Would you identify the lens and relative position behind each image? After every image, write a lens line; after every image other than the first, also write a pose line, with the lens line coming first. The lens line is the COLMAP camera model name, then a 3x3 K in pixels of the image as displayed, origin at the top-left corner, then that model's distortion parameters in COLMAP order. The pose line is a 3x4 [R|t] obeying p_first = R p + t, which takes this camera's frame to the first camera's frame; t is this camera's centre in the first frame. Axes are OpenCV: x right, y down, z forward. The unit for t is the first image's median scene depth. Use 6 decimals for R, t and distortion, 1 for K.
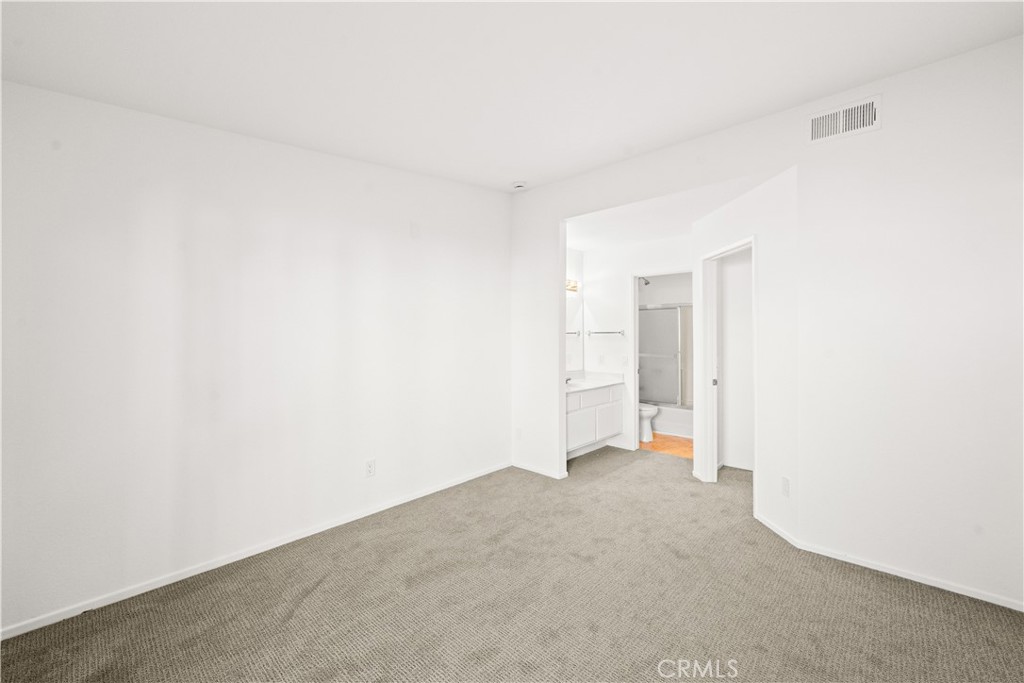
lens RADIAL K [[408.9, 0, 512.1], [0, 408.9, 340.7], [0, 0, 1]] dist [0.000477, -0.000239]
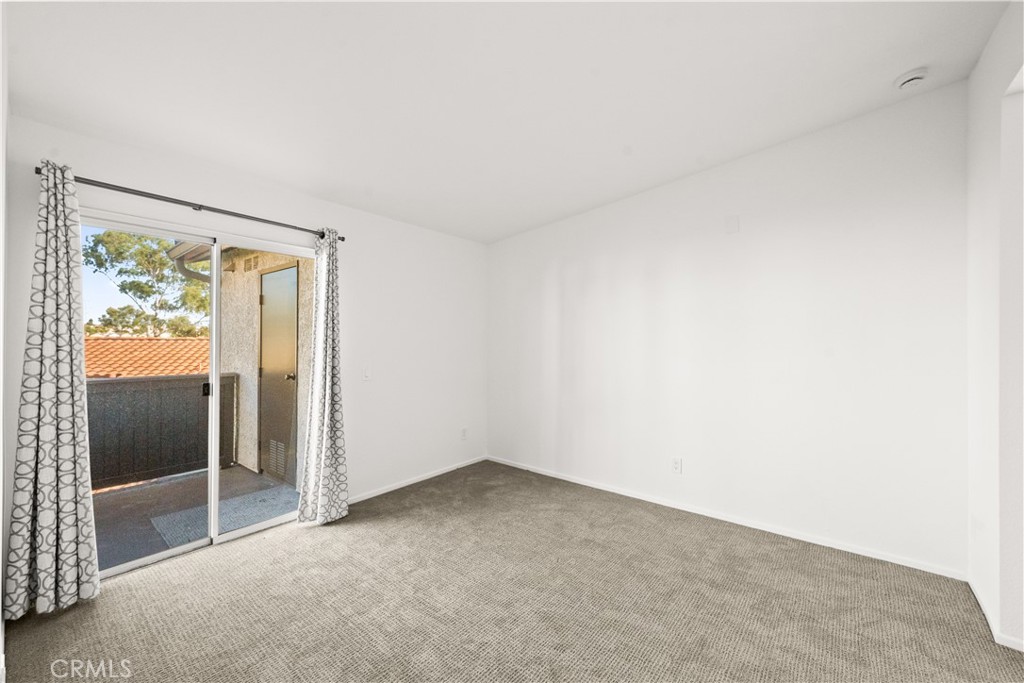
lens RADIAL K [[408.9, 0, 514.1], [0, 408.9, 340.9], [0, 0, 1]] dist [0.000477, -0.000239]
pose [[0.078647, 0.004605, -0.996892, 0.666167], [-0.019844, 0.999798, 0.003053, -0.009248], [0.996705, 0.019542, 0.078723, 0.466690]]
